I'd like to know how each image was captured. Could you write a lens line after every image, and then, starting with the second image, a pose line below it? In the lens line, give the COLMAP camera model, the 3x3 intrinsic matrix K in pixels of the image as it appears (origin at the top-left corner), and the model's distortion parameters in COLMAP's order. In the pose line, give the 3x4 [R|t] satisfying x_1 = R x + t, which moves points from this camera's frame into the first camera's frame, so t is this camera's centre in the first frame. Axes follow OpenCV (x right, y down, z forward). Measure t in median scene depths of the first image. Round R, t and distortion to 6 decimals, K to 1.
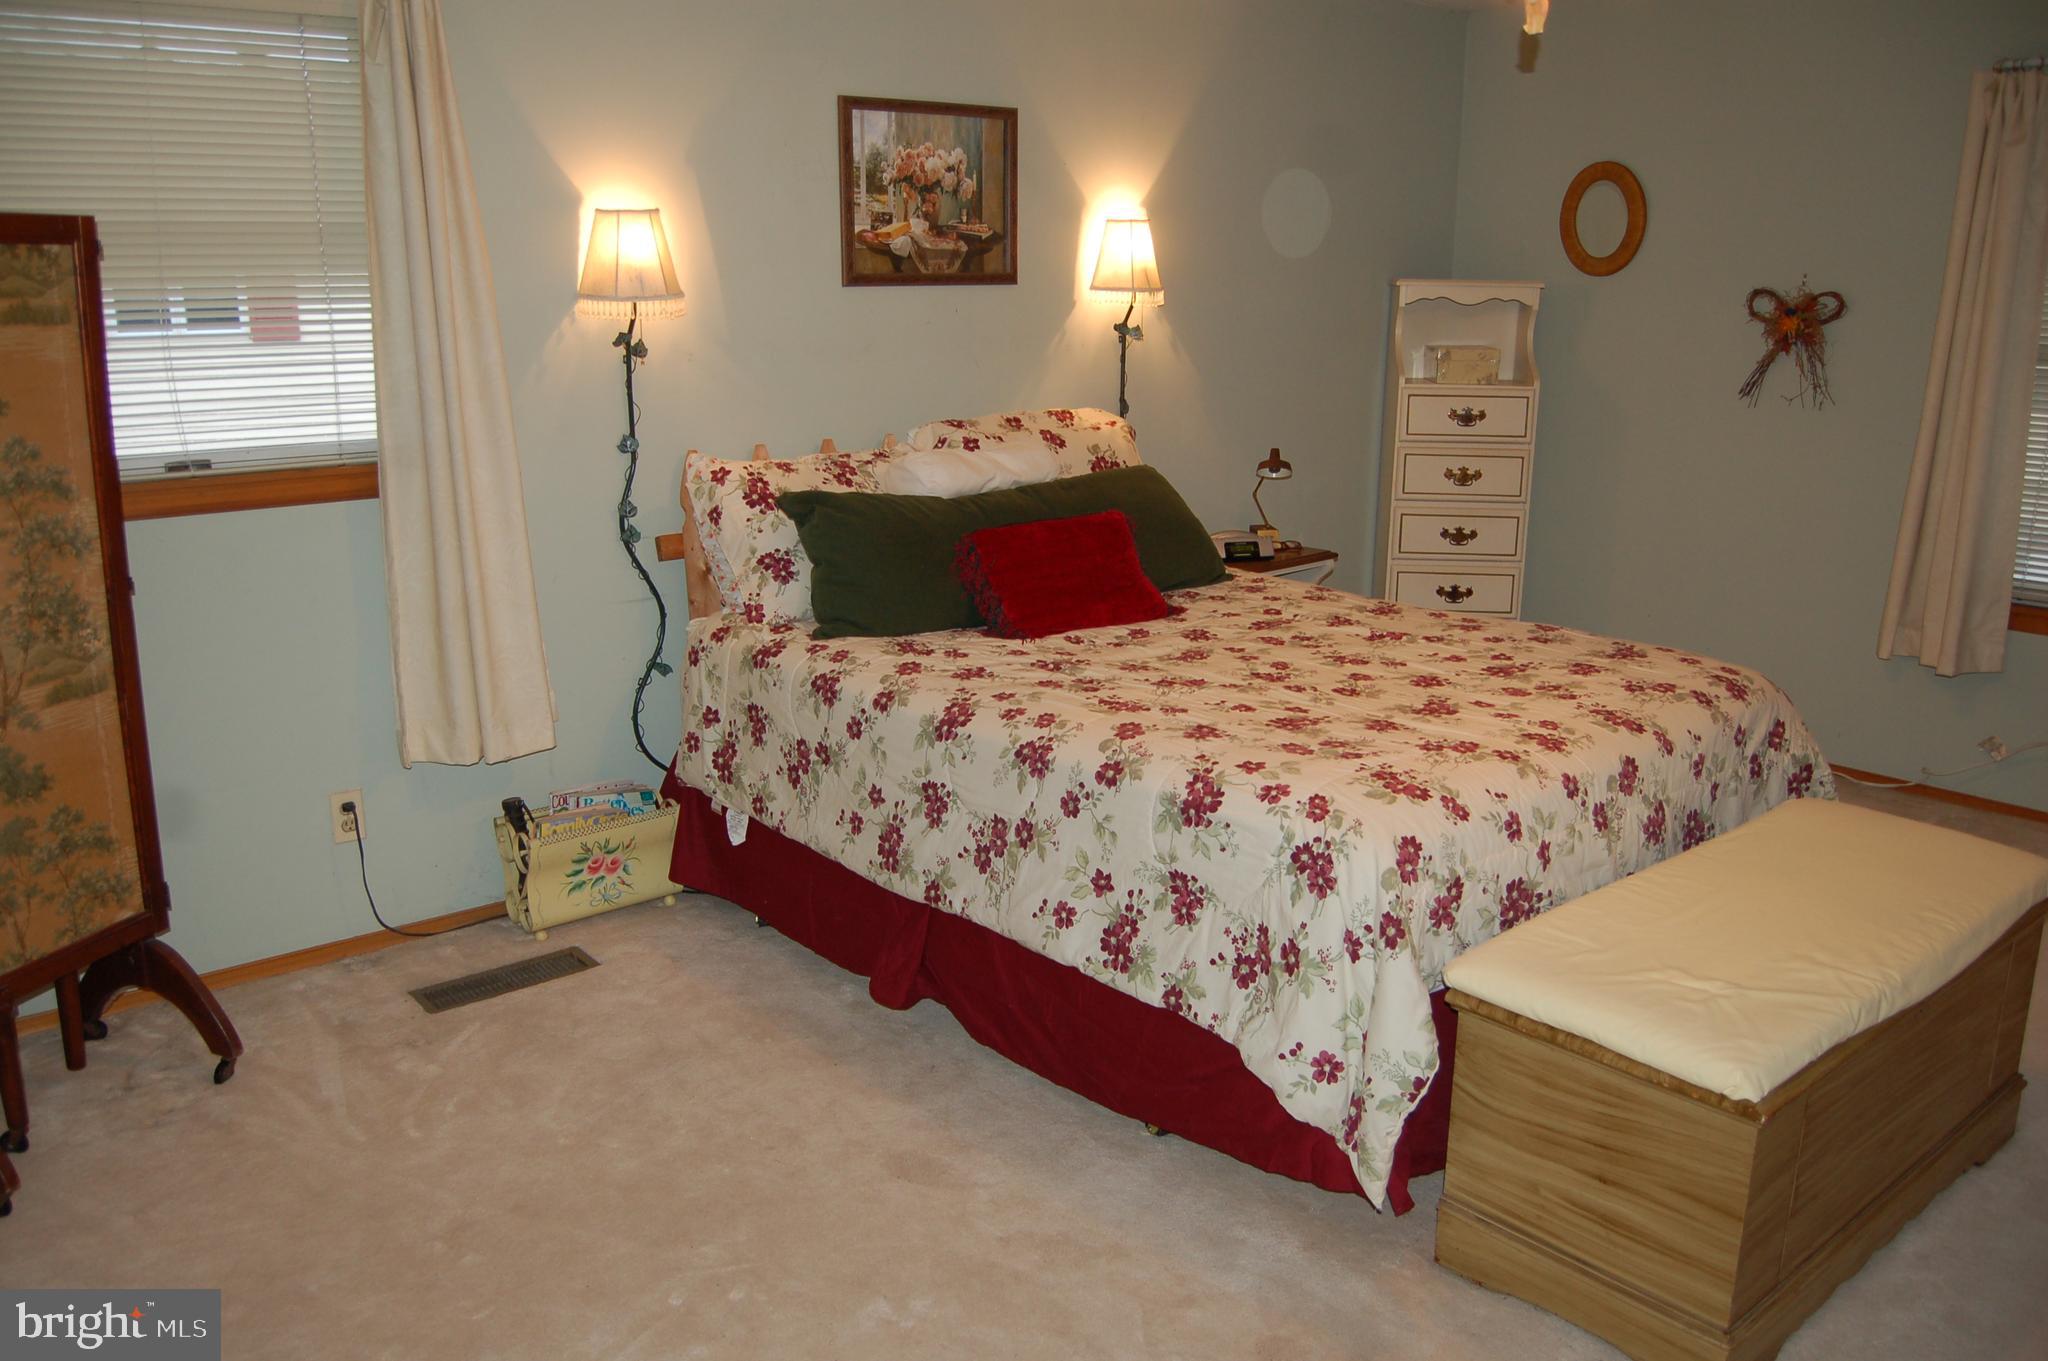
lens RADIAL K [[1613.9, 0, 997.2], [0, 1613.9, 707.1], [0, 0, 1]] dist [-0.094302, 0.037239]
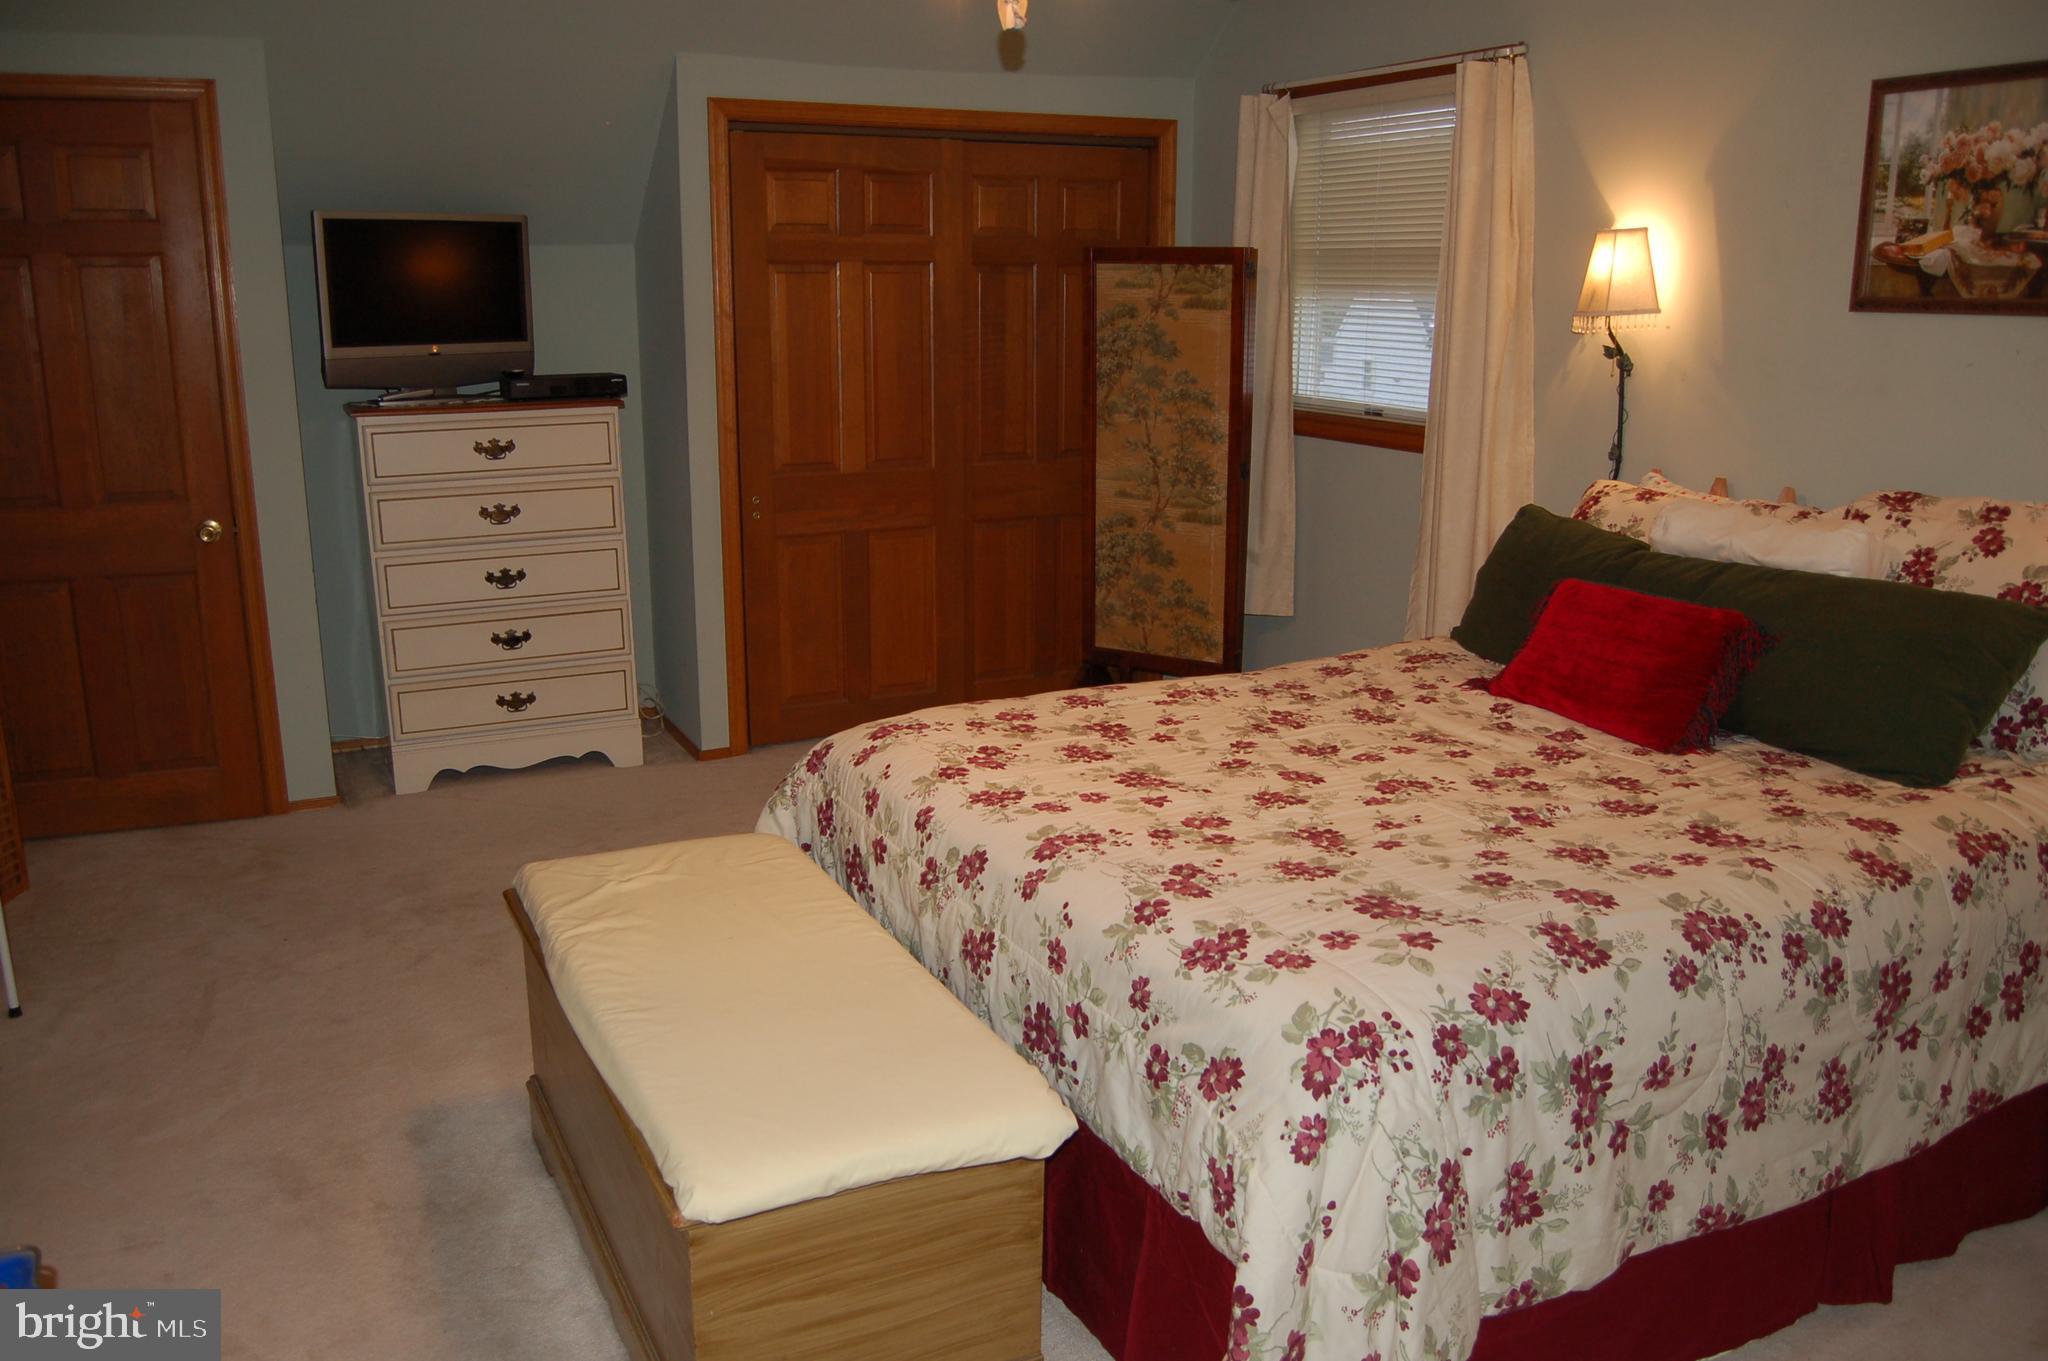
lens RADIAL K [[1613.9, 0, 997.2], [0, 1613.9, 707.1], [0, 0, 1]] dist [-0.094302, 0.037239]
pose [[-0.239729, 0.246171, -0.939111, 0.826626], [-0.252753, 0.918136, 0.305193, -0.211871], [0.937361, 0.310527, -0.157883, 0.782970]]
